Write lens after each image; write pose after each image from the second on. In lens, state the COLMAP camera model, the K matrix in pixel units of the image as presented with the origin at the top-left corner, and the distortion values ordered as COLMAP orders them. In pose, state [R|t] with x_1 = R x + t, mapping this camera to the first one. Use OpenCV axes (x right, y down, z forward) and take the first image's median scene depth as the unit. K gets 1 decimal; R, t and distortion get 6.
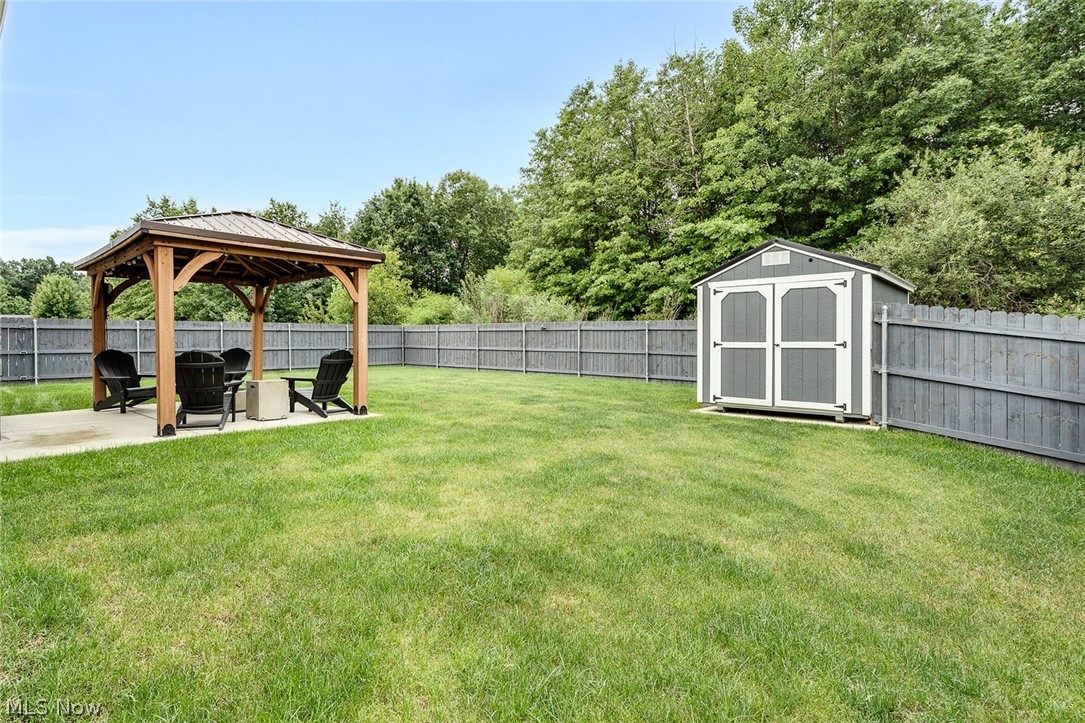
lens RADIAL K [[569.4, 0, 546.8], [0, 569.4, 350.6], [0, 0, 1]] dist [-0.003919, -0.000854]
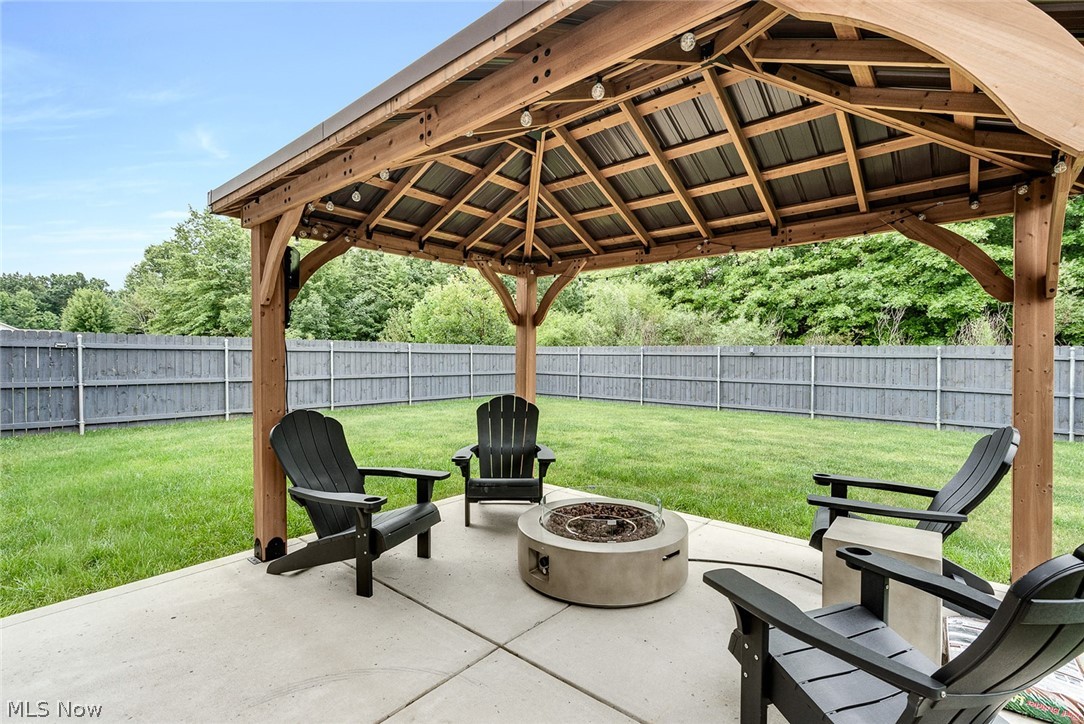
lens RADIAL K [[495.7, 0, 538.7], [0, 495.7, 372.1], [0, 0, 1]] dist [-0.005329, 0.000241]
pose [[0.999385, 0.008658, 0.033974, -0.256011], [-0.009018, 0.999905, 0.010462, -0.014372], [-0.033880, -0.010762, 0.999368, 0.269356]]
